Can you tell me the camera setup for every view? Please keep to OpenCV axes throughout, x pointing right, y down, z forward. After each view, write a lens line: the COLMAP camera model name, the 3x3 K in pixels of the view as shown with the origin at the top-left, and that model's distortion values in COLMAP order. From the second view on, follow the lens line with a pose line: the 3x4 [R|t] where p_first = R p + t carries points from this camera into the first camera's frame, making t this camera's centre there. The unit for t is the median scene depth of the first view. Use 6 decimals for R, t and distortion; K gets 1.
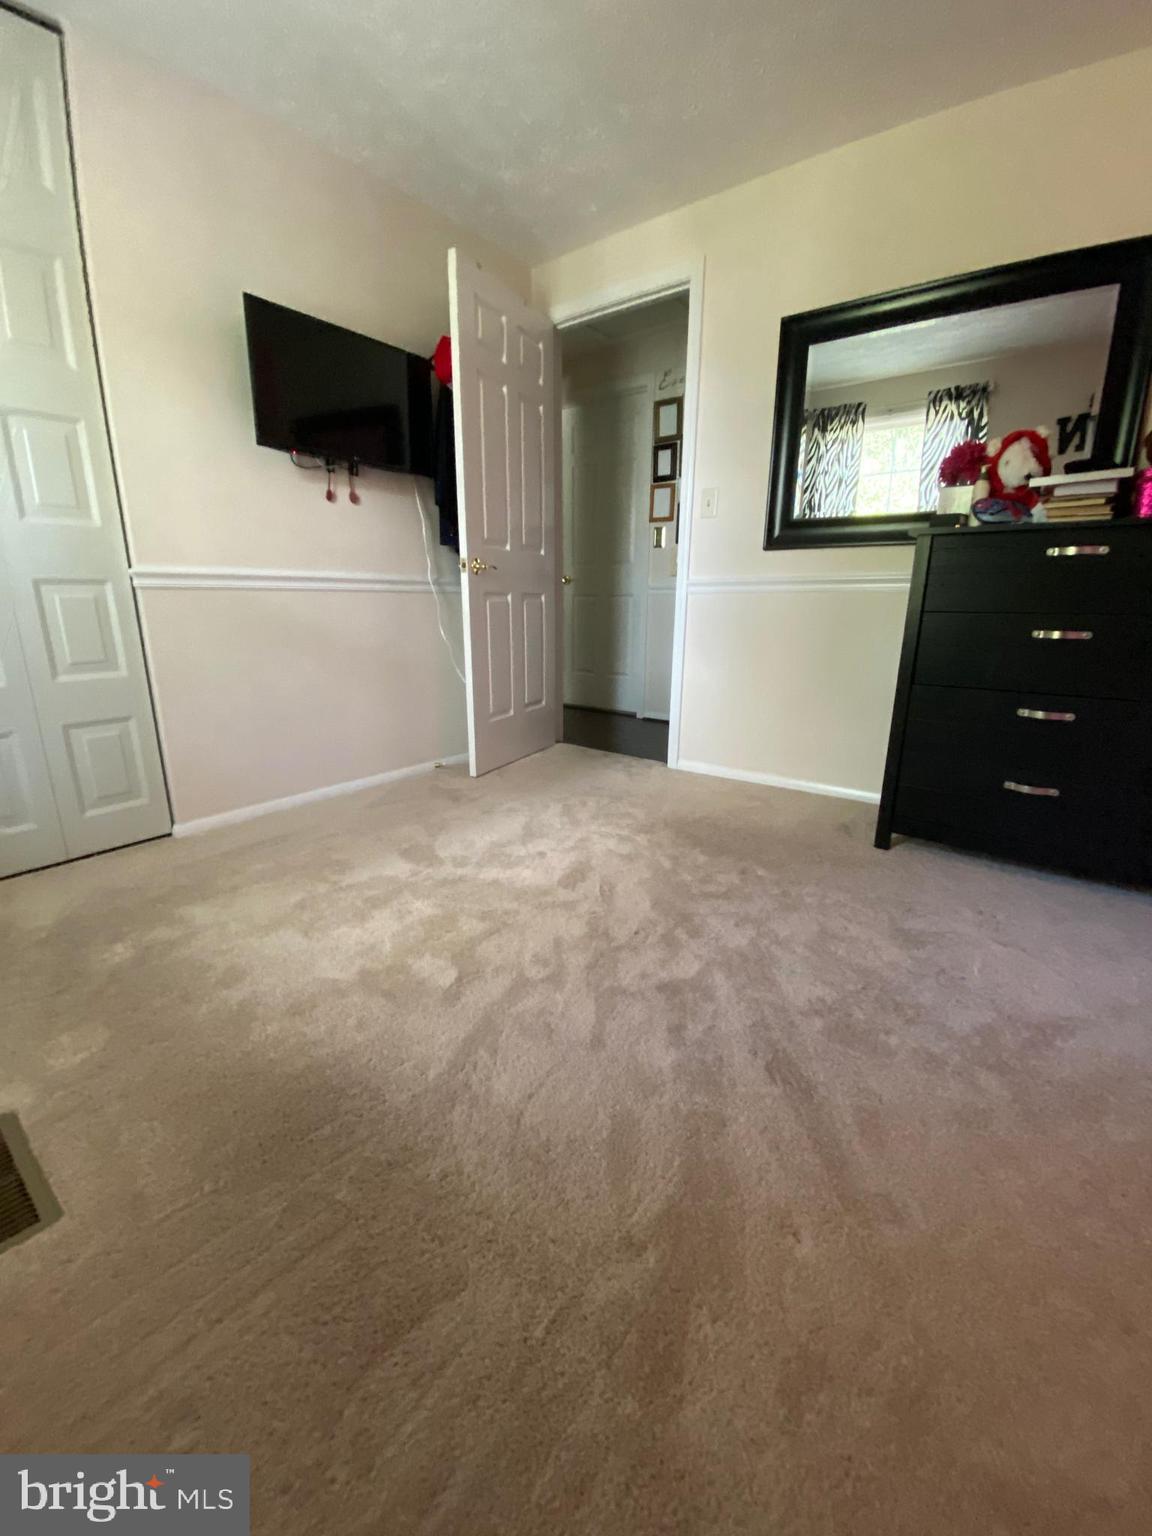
lens RADIAL K [[622.2, 0, 576.0], [0, 622.2, 768.0], [0, 0, 1]] dist [0.023397, -0.027085]
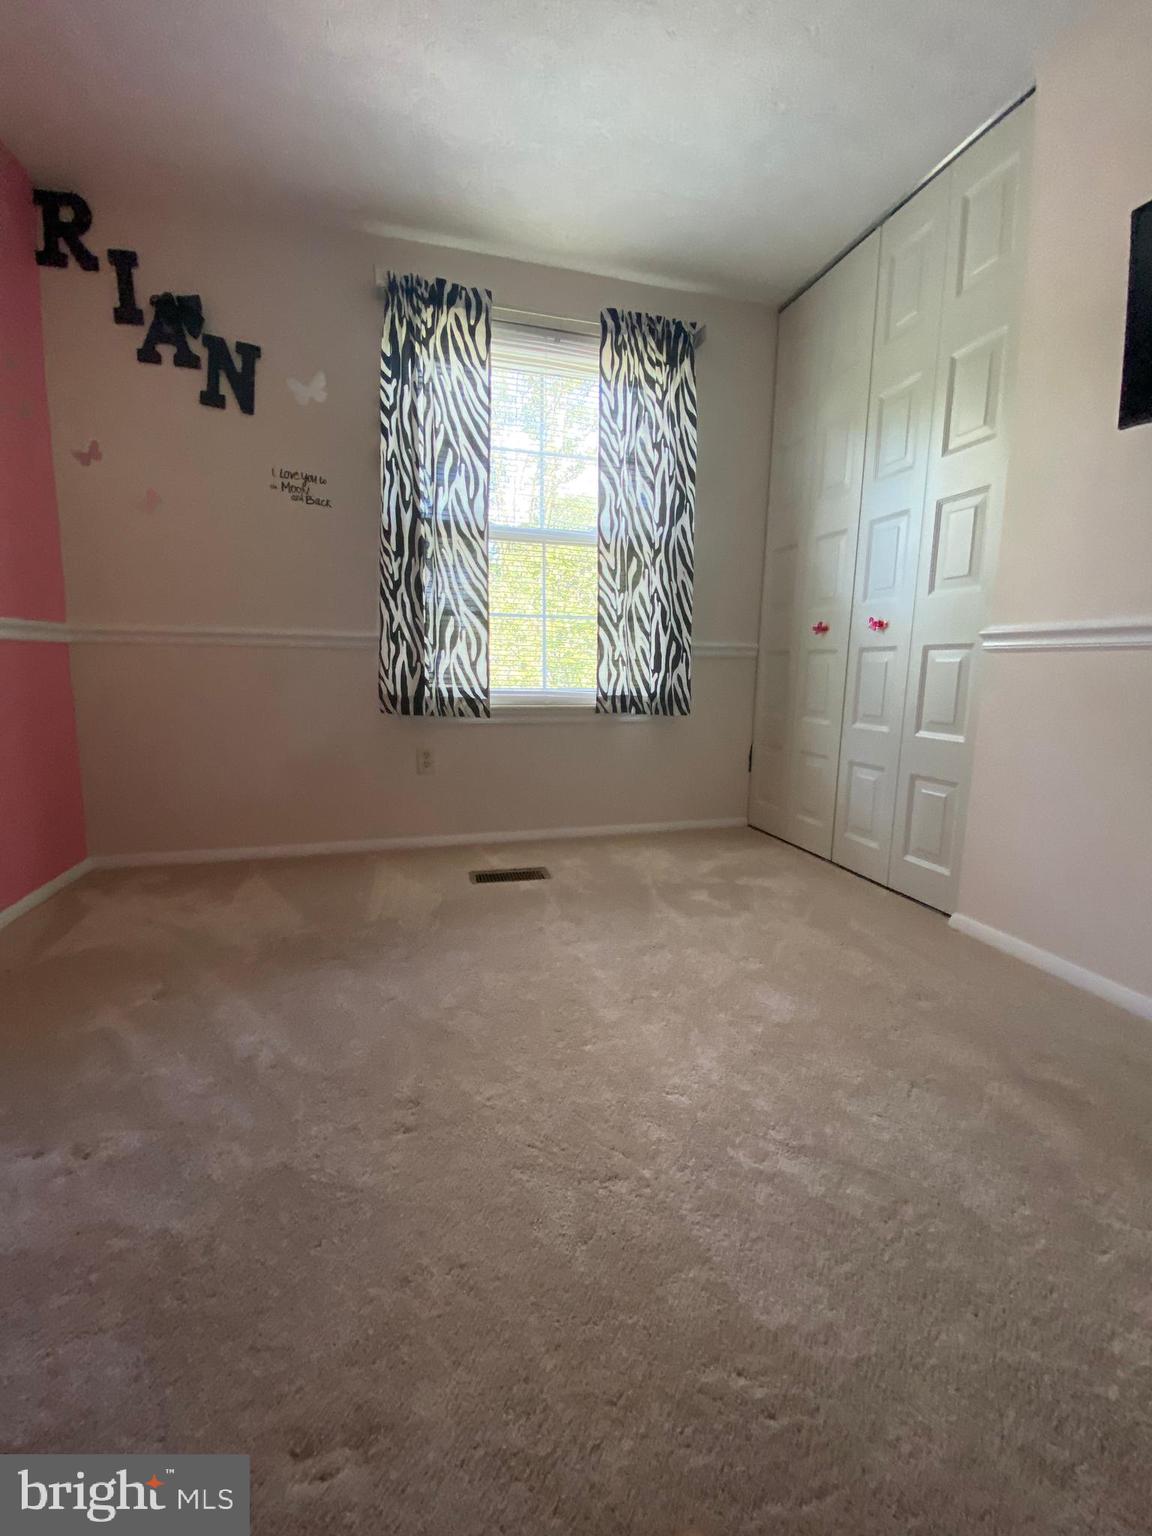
lens RADIAL K [[622.2, 0, 576.0], [0, 622.2, 768.0], [0, 0, 1]] dist [0.023397, -0.027085]
pose [[-0.603655, 0.112964, -0.789202, 0.419646], [-0.220046, 0.927850, 0.301121, -0.281625], [0.766277, 0.355434, -0.535244, 1.128729]]
